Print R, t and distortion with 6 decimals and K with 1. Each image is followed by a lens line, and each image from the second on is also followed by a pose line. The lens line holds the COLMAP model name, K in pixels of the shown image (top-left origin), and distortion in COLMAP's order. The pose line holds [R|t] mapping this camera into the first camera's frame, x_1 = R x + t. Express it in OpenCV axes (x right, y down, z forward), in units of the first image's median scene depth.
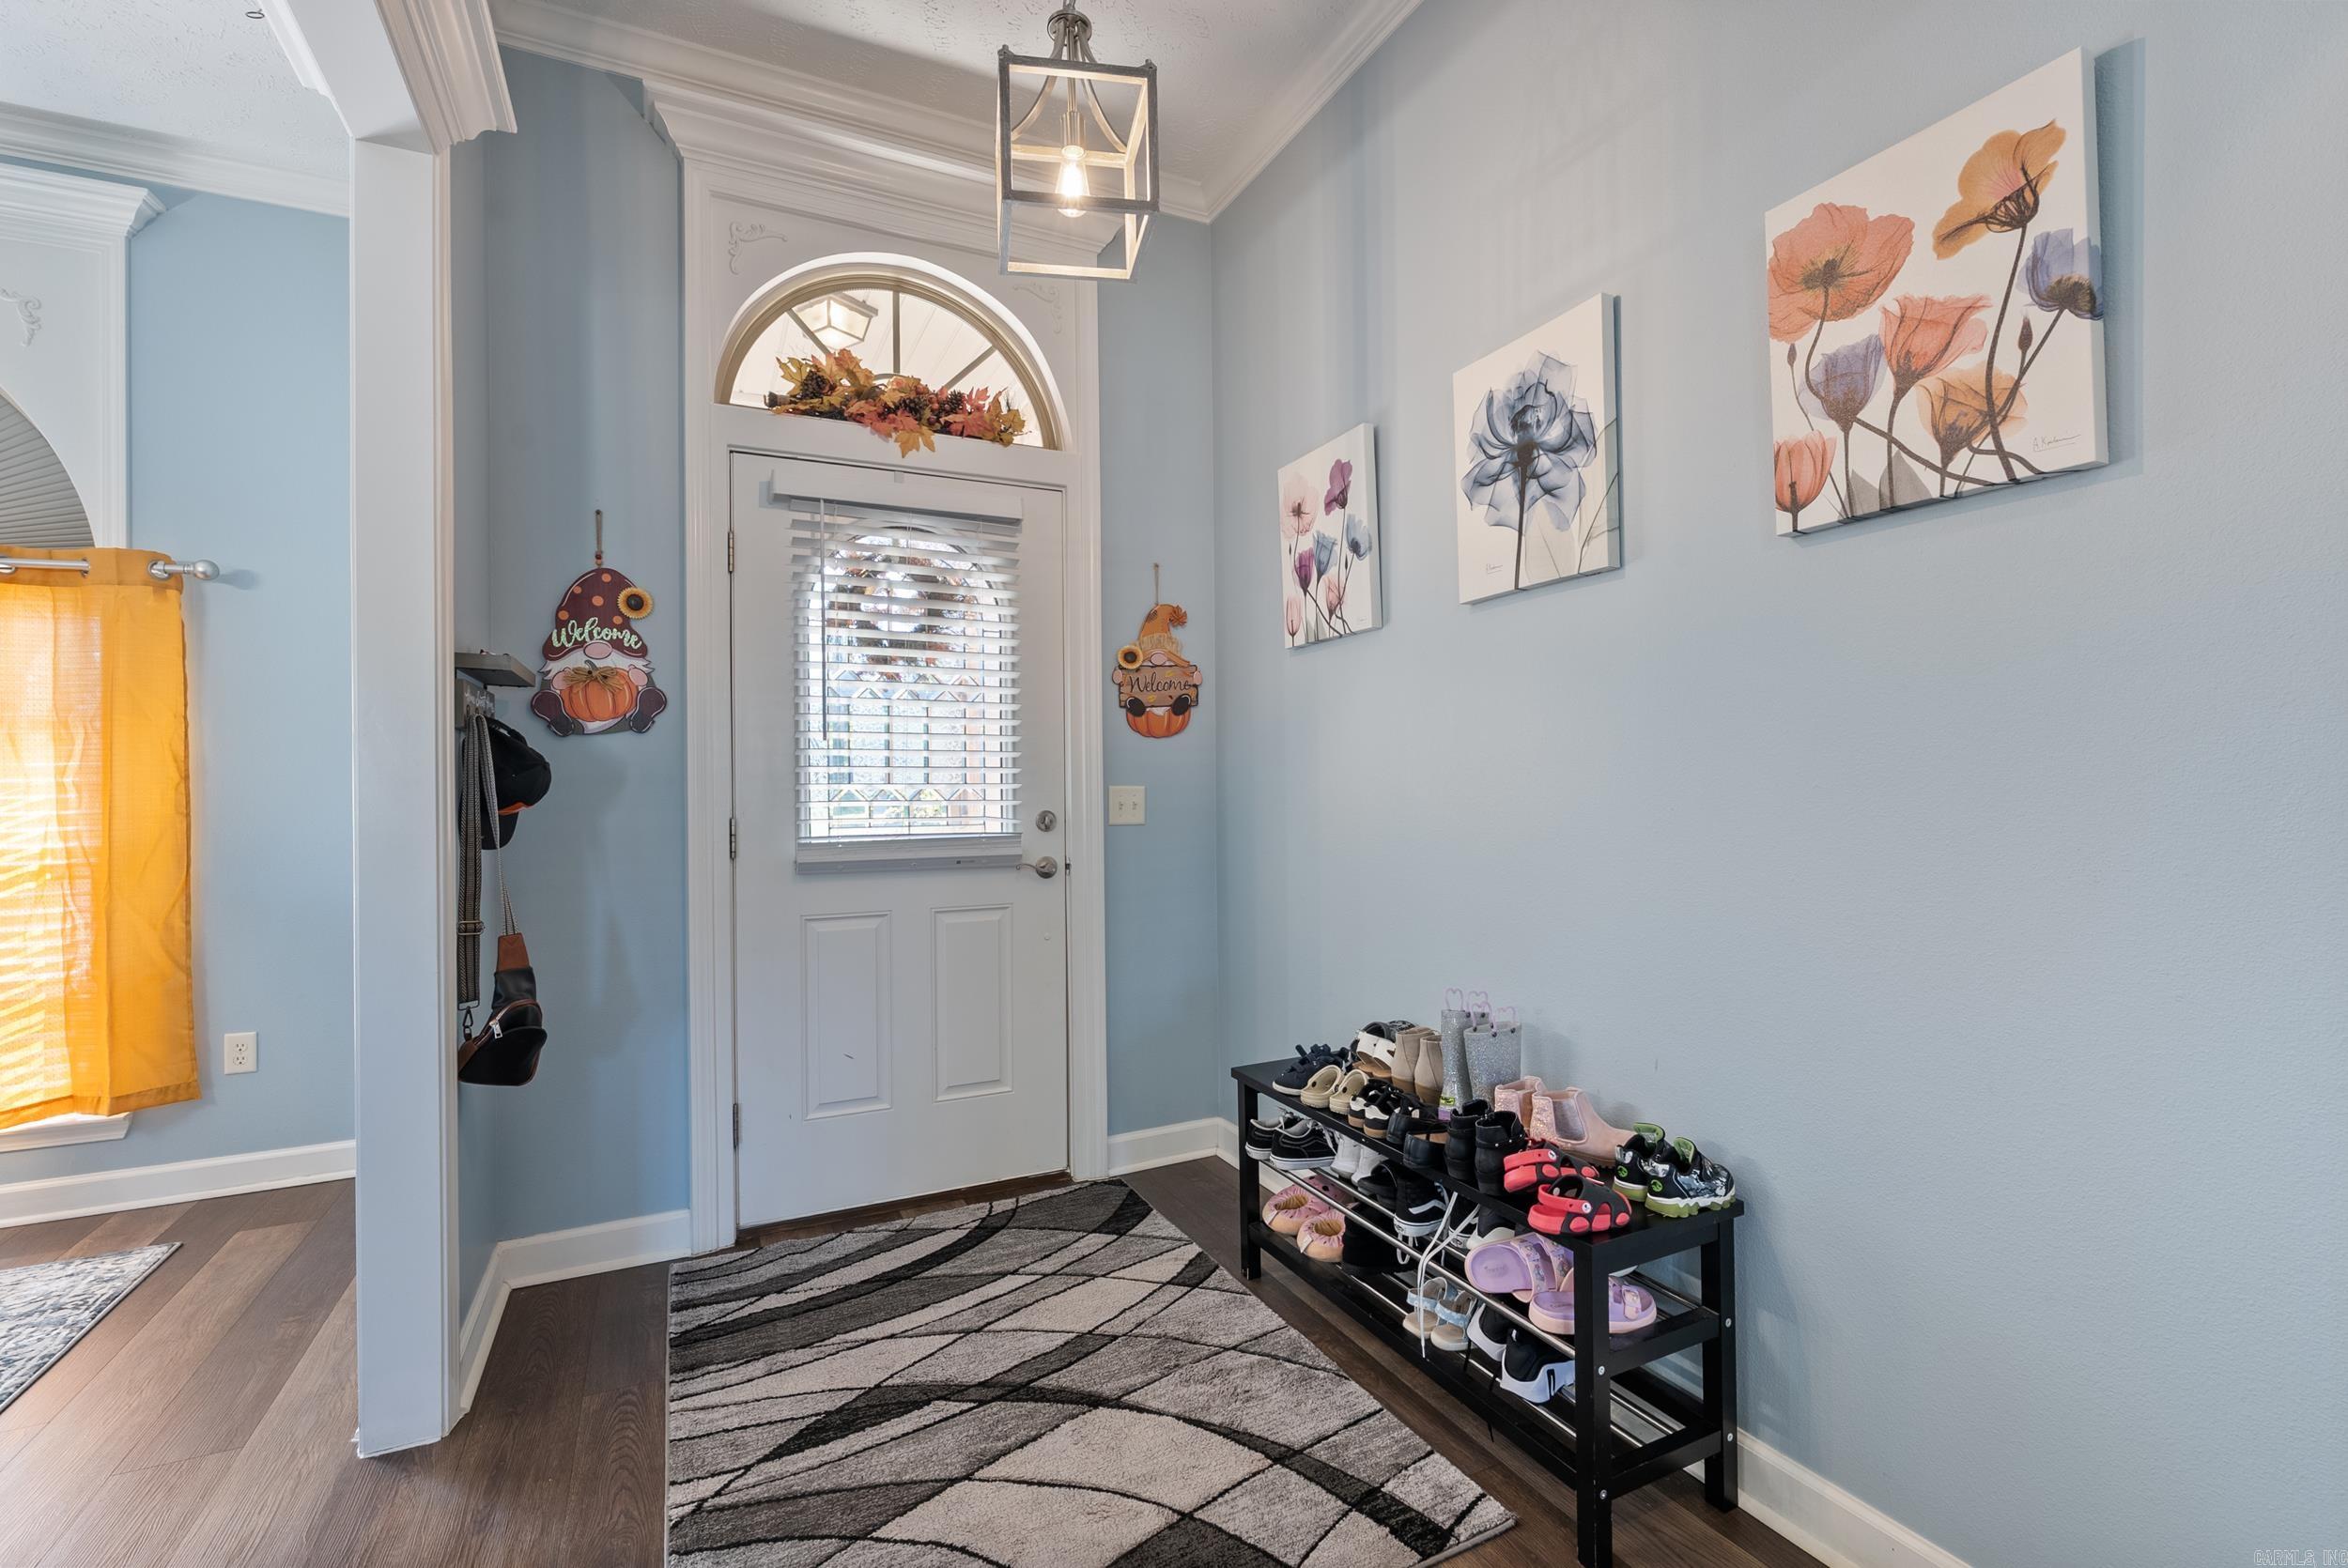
lens RADIAL K [[1036.2, 0, 1175.4], [0, 1036.2, 779.8], [0, 0, 1]] dist [-0.005053, 0.000041]
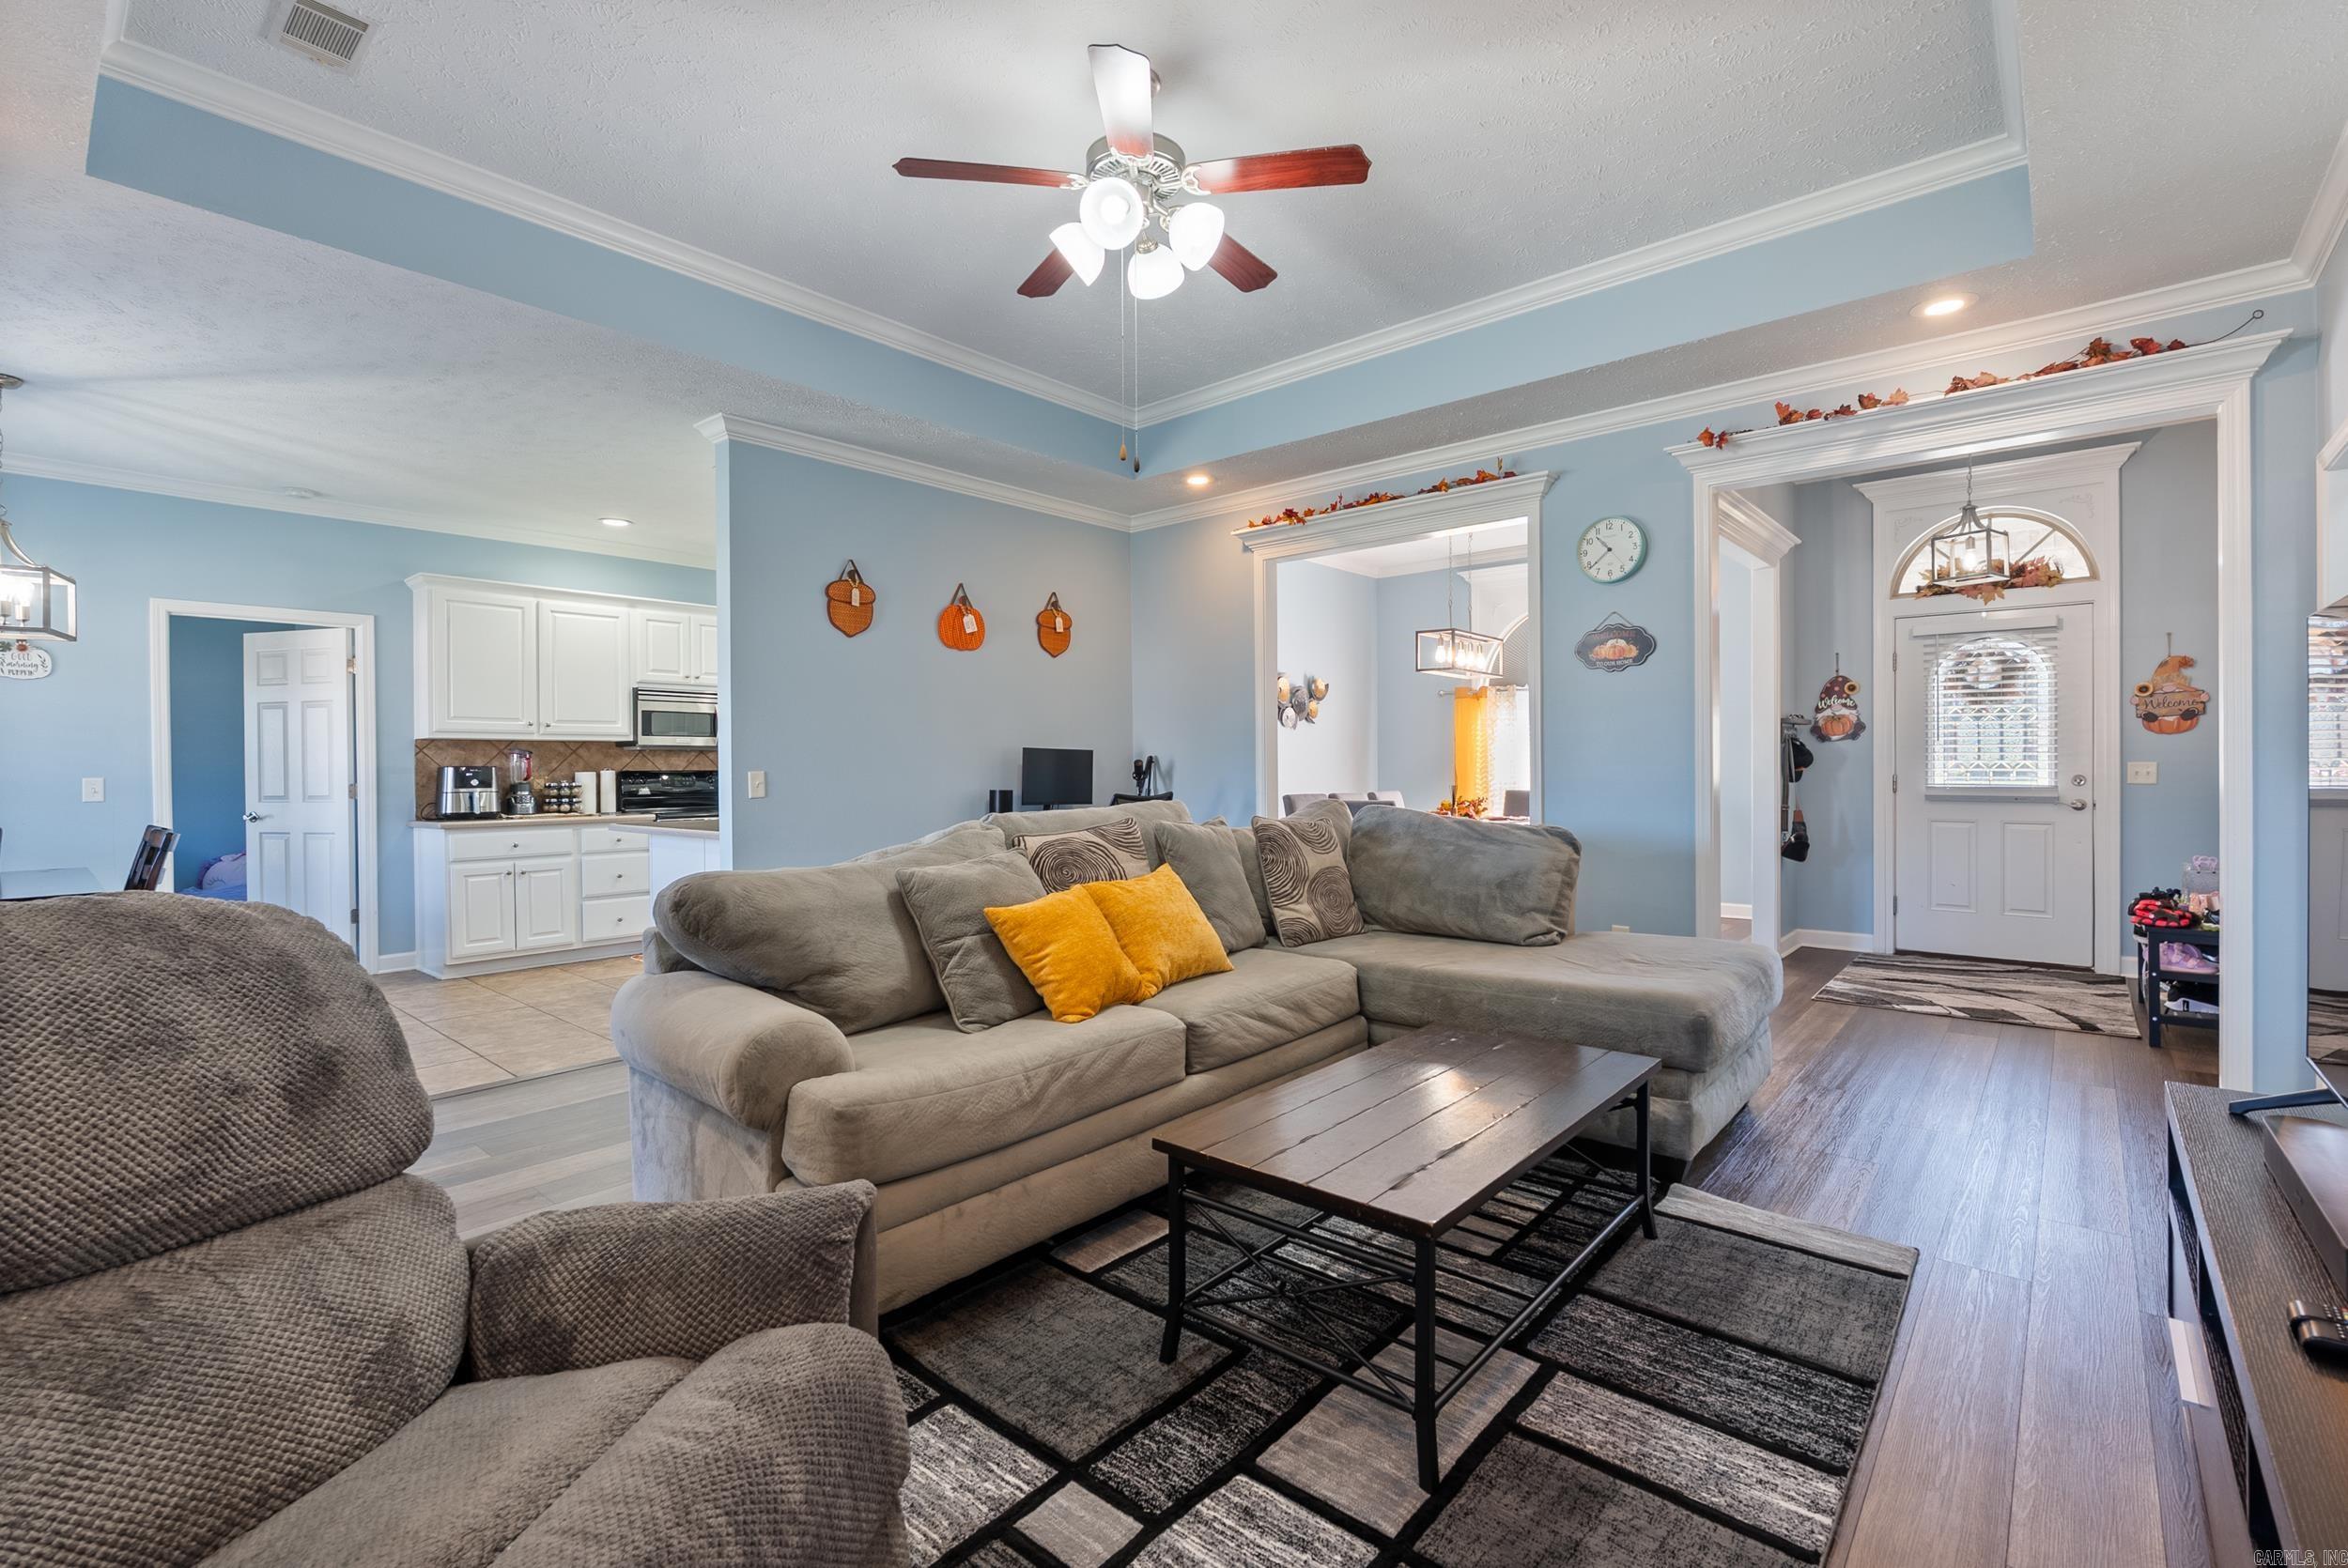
lens RADIAL K [[1034.4, 0, 1177.6], [0, 1034.4, 772.9], [0, 0, 1]] dist [-0.005366, -0.000049]
pose [[0.392703, 0.014608, -0.919549, 1.170803], [0.004689, 0.999829, 0.017886, -0.018390], [0.919654, -0.011336, 0.392567, -1.528290]]
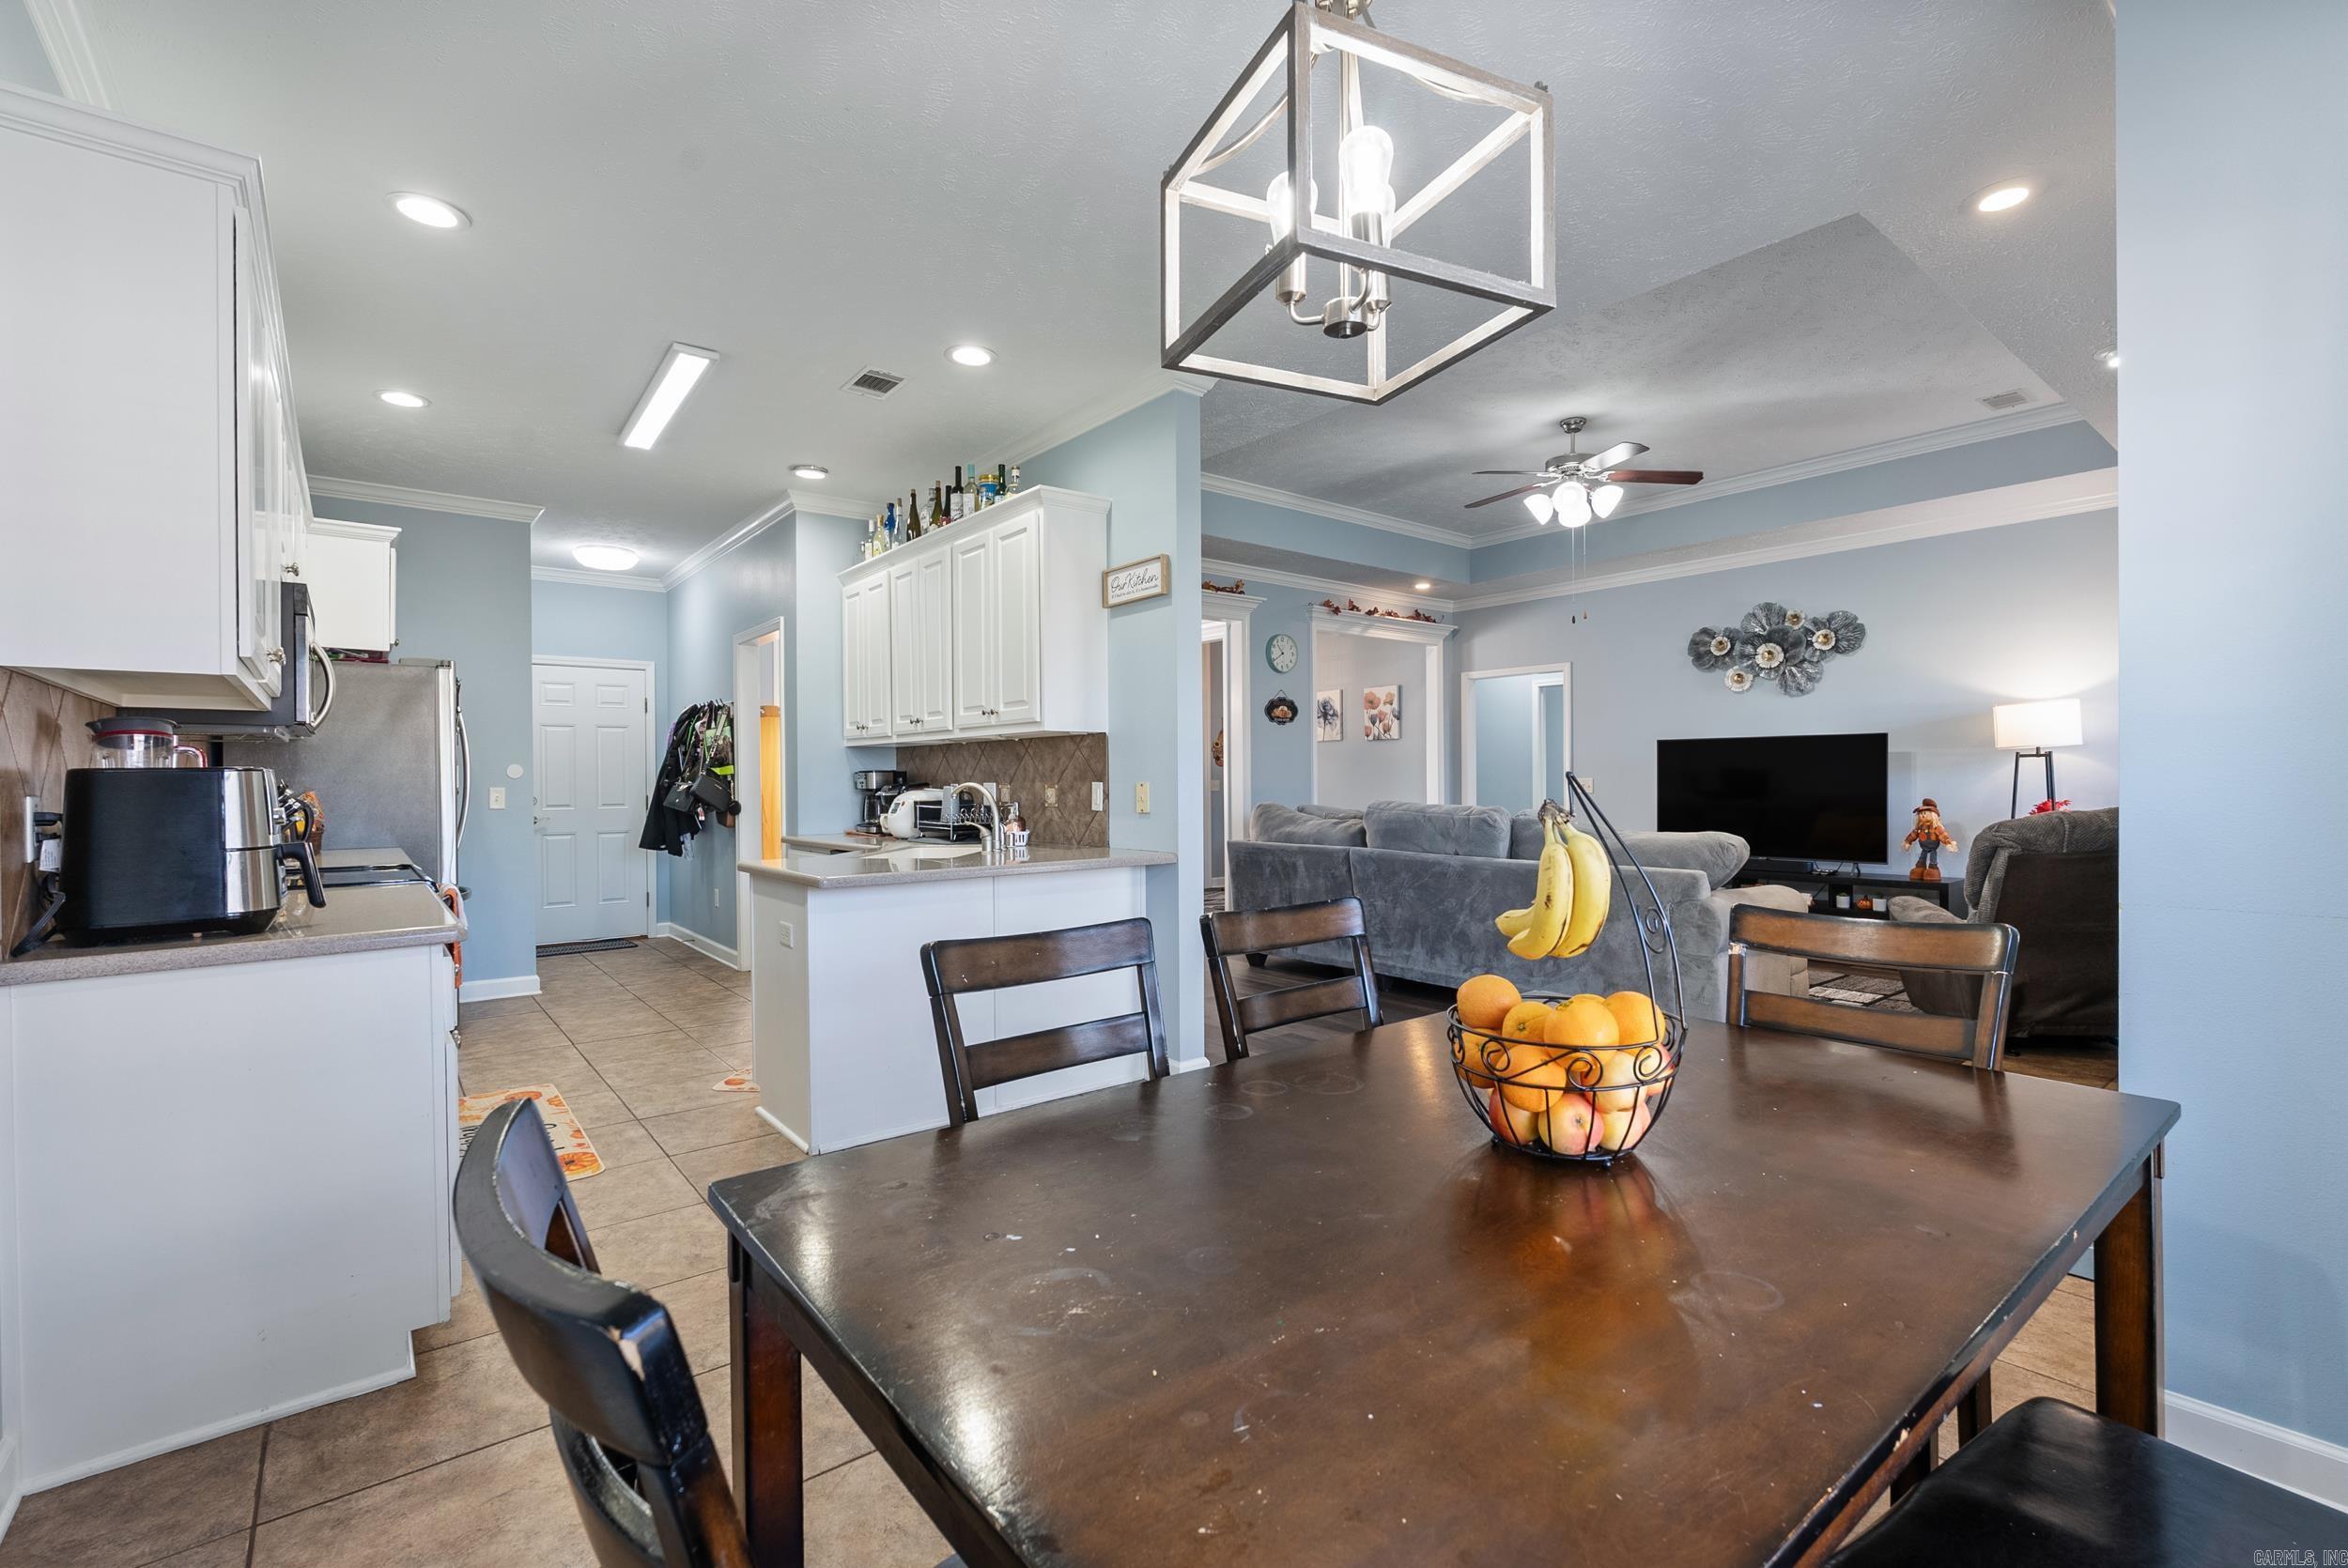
lens RADIAL K [[1028.8, 0, 1182.1], [0, 1028.8, 782.7], [0, 0, 1]] dist [-0.002250, 0.000519]
pose [[0.974068, 0.004190, 0.226218, -1.215546], [-0.004919, 0.999984, 0.002657, 0.007786], [-0.226203, -0.003701, 0.974073, -3.071554]]
